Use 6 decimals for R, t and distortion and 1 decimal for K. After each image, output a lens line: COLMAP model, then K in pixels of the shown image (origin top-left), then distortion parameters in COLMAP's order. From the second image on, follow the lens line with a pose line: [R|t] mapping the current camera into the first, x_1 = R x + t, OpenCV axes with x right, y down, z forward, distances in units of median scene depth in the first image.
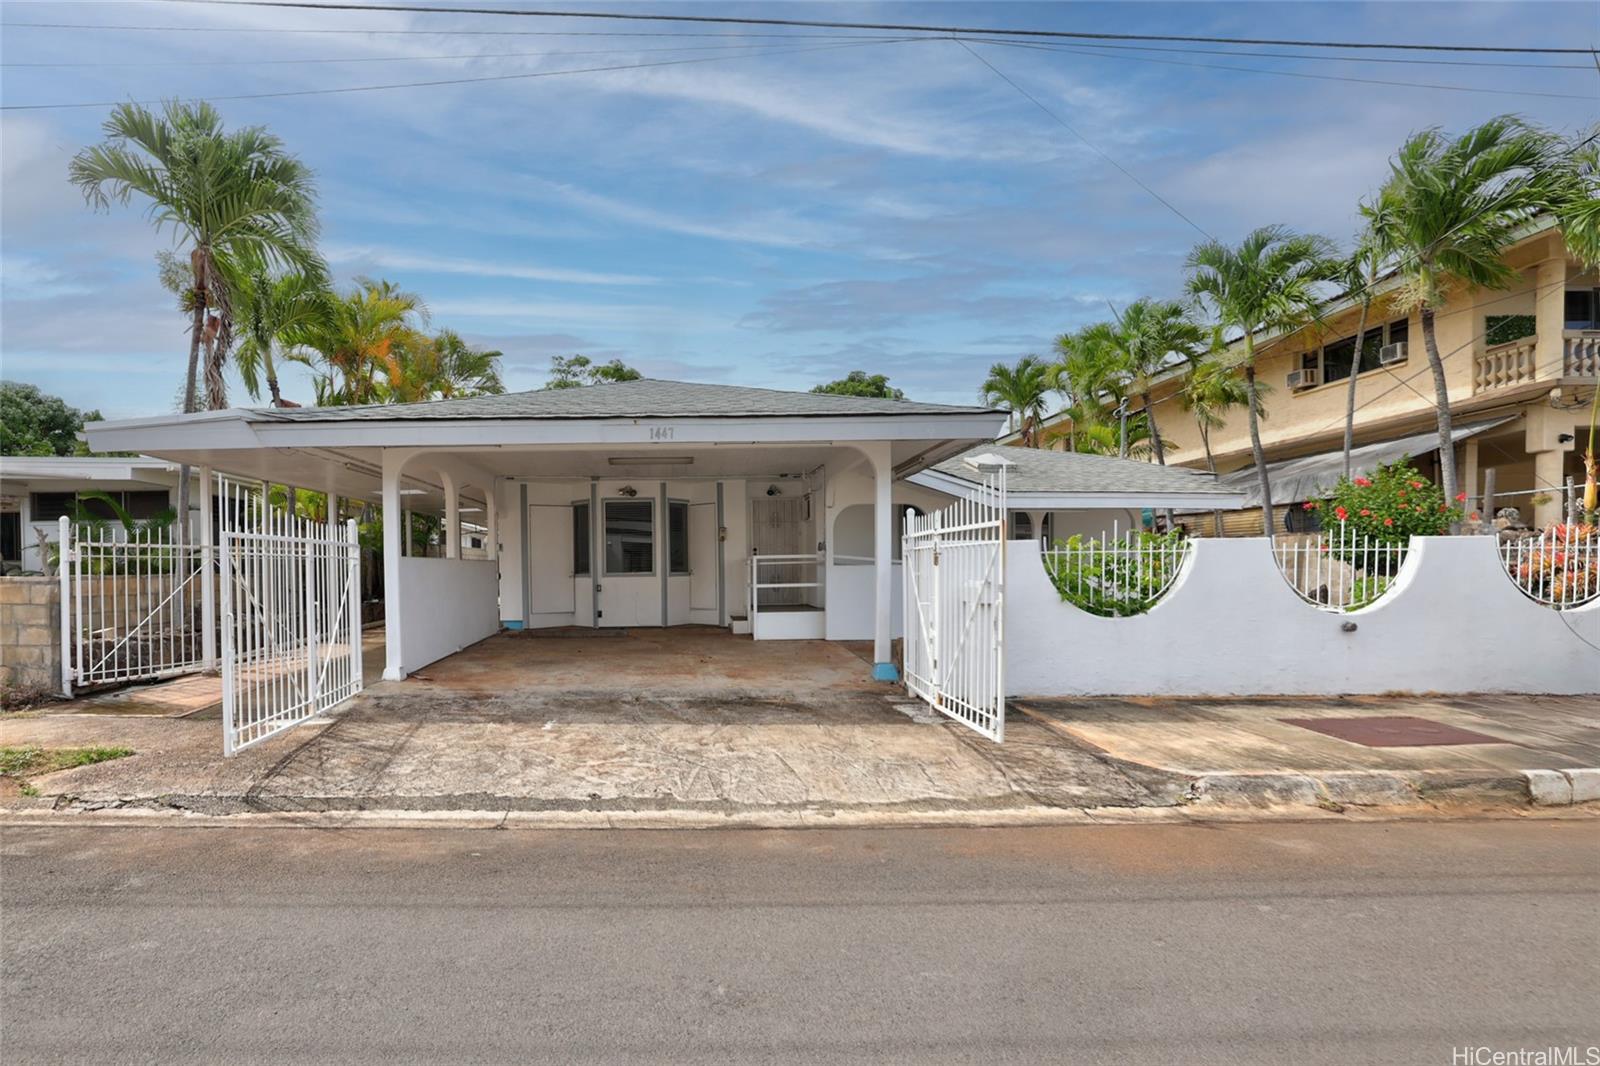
lens RADIAL K [[688.0, 0, 726.8], [0, 688.0, 572.8], [0, 0, 1]] dist [-0.021288, 0.000192]
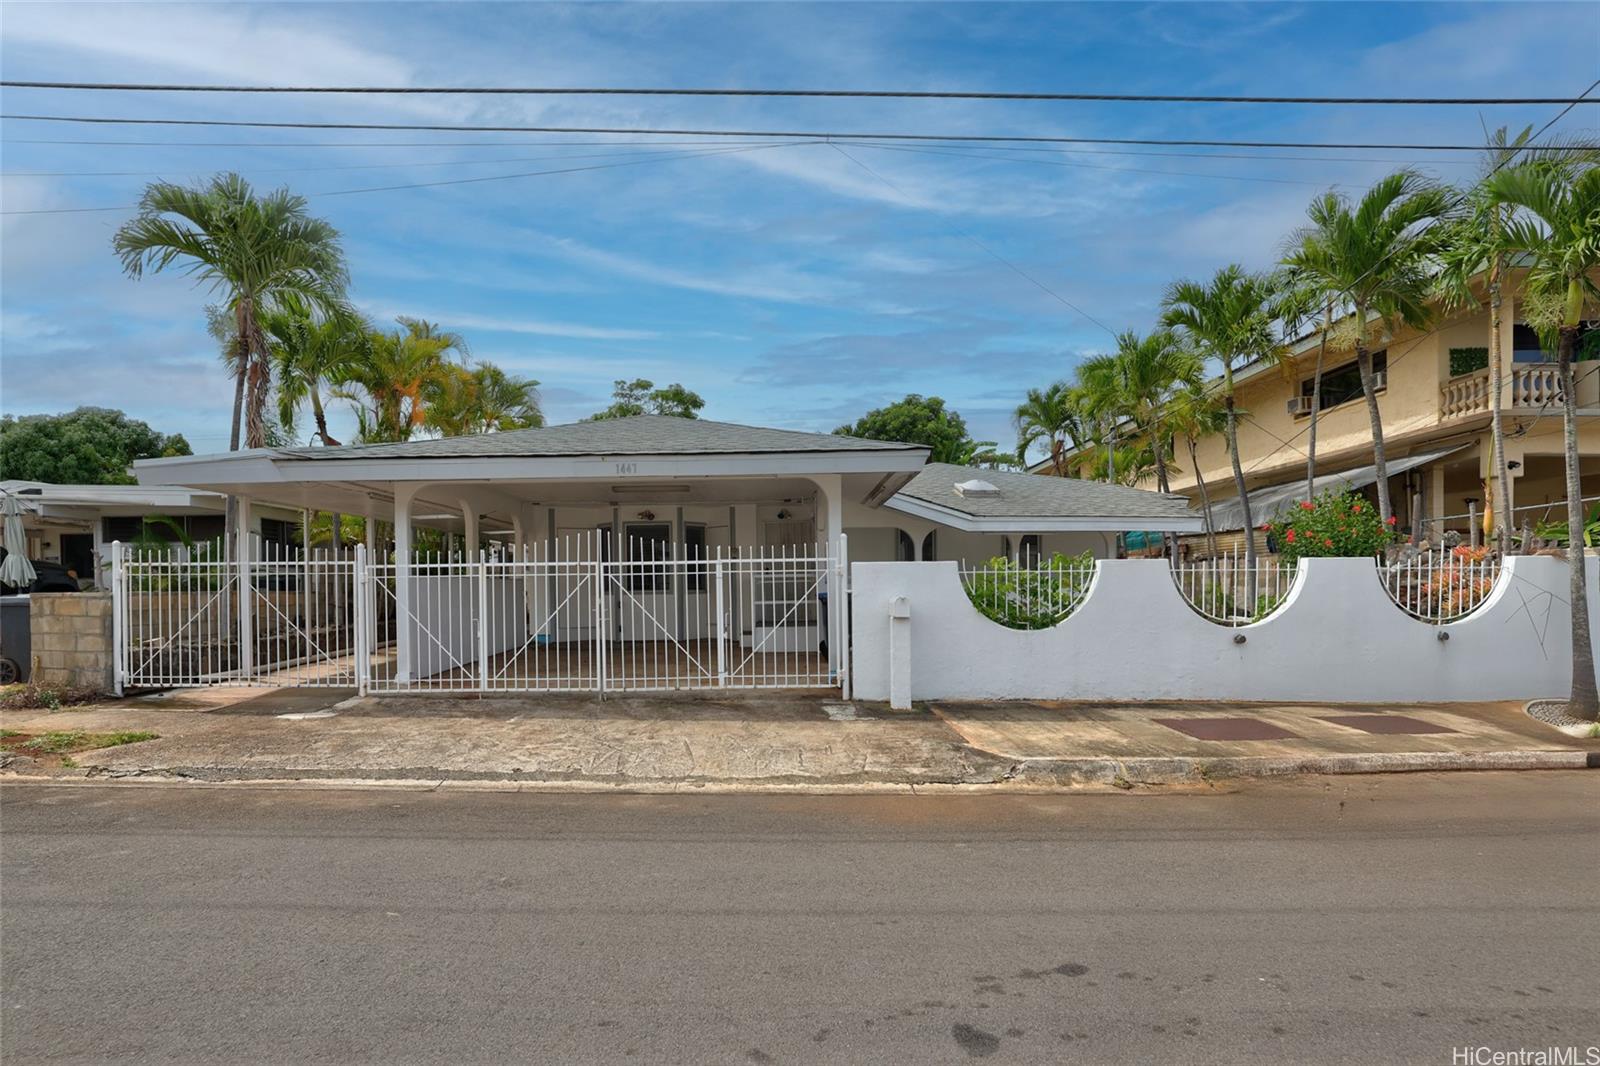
lens RADIAL K [[688.0, 0, 799.5], [0, 688.0, 593.4], [0, 0, 1]] dist [-0.021288, 0.000192]
pose [[0.999860, 0.001394, -0.016663, 0.166600], [-0.001343, 0.999994, 0.003059, 0.001477], [0.016668, -0.003037, 0.999856, -0.110006]]
